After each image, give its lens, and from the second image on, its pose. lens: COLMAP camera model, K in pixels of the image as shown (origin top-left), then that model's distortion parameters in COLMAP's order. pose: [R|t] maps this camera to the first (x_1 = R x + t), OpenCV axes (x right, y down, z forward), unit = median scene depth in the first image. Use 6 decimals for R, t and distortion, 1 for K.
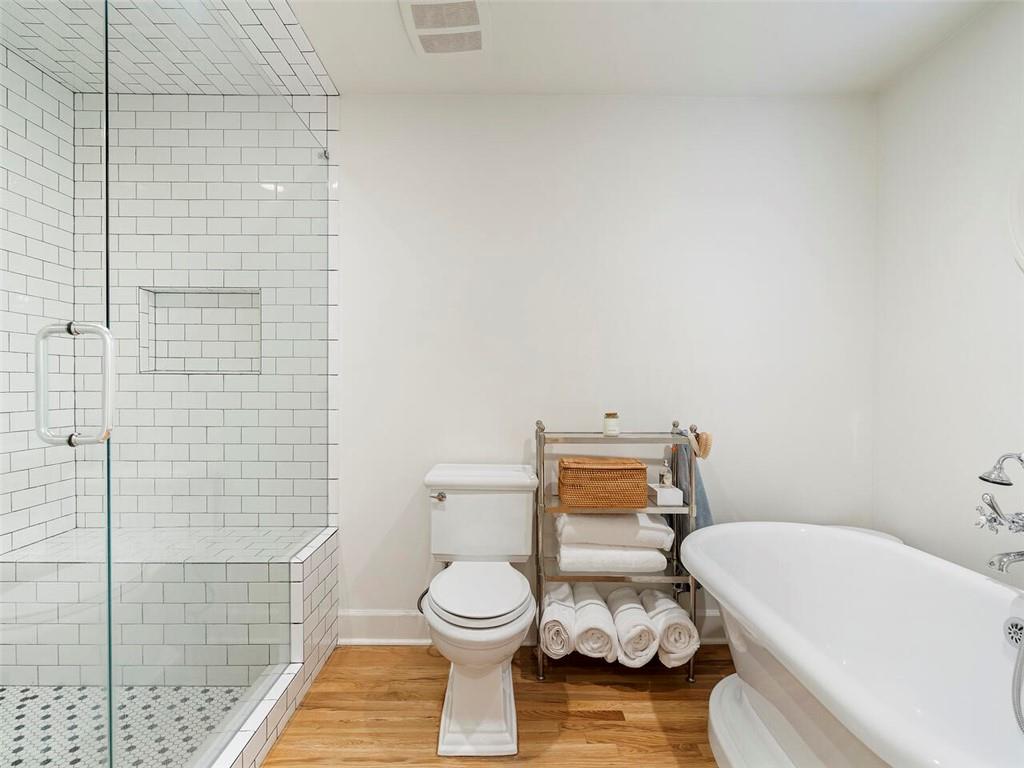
lens RADIAL K [[525.1, 0, 505.9], [0, 525.1, 388.1], [0, 0, 1]] dist [-0.002735, 0.001074]
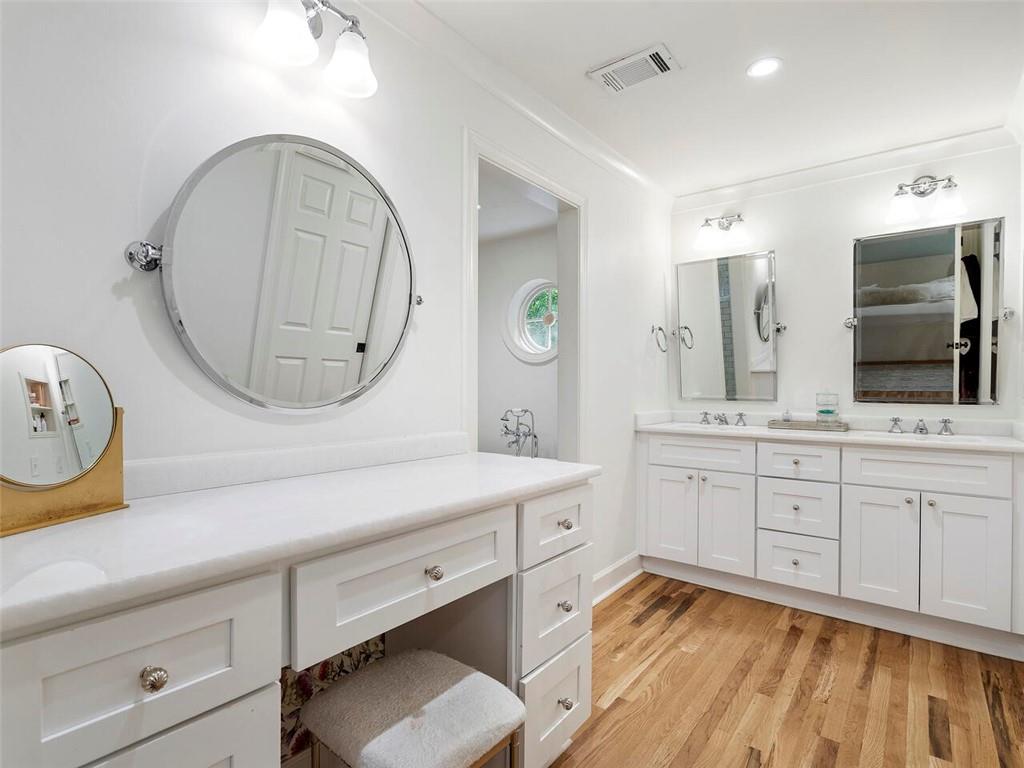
lens RADIAL K [[525.1, 0, 505.9], [0, 525.1, 388.1], [0, 0, 1]] dist [-0.002735, 0.001074]
pose [[0.625792, -0.000098, 0.779990, -1.177784], [0.004949, 0.999980, -0.003845, 0.012716], [-0.779974, 0.006266, 0.625780, -0.725949]]
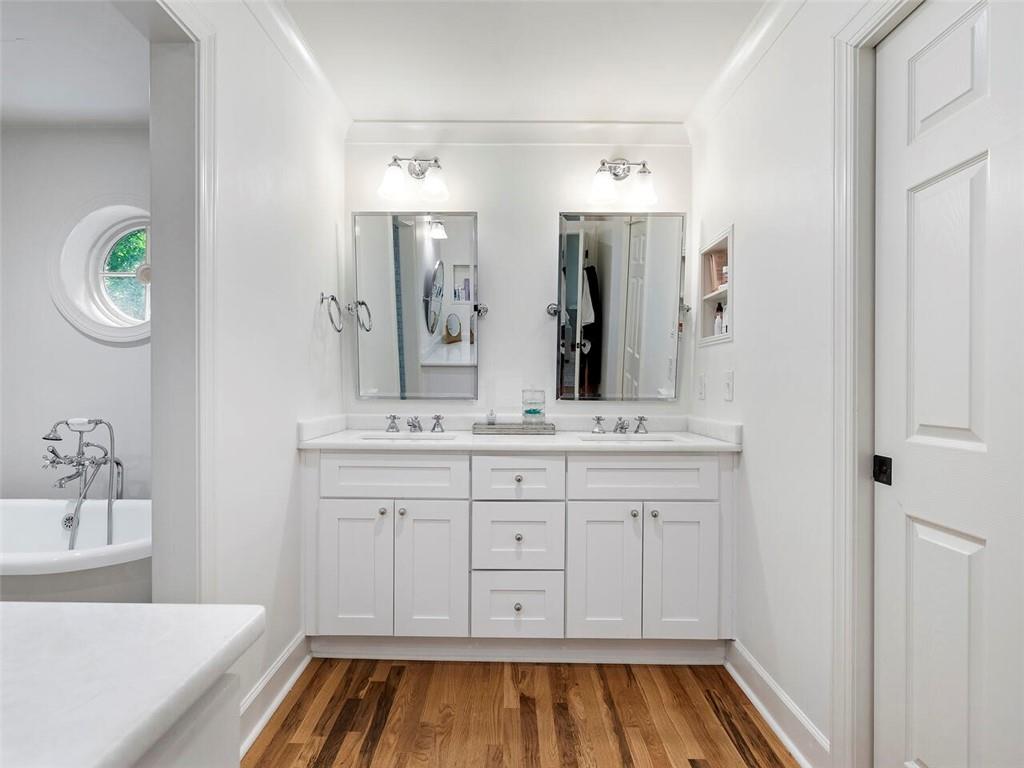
lens RADIAL K [[525.1, 0, 505.9], [0, 525.1, 388.1], [0, 0, 1]] dist [-0.002735, 0.001074]
pose [[0.015123, -0.010586, 0.999830, -0.616389], [0.005138, 0.999932, 0.010509, 0.007512], [-0.999872, 0.004978, 0.015176, -0.400582]]
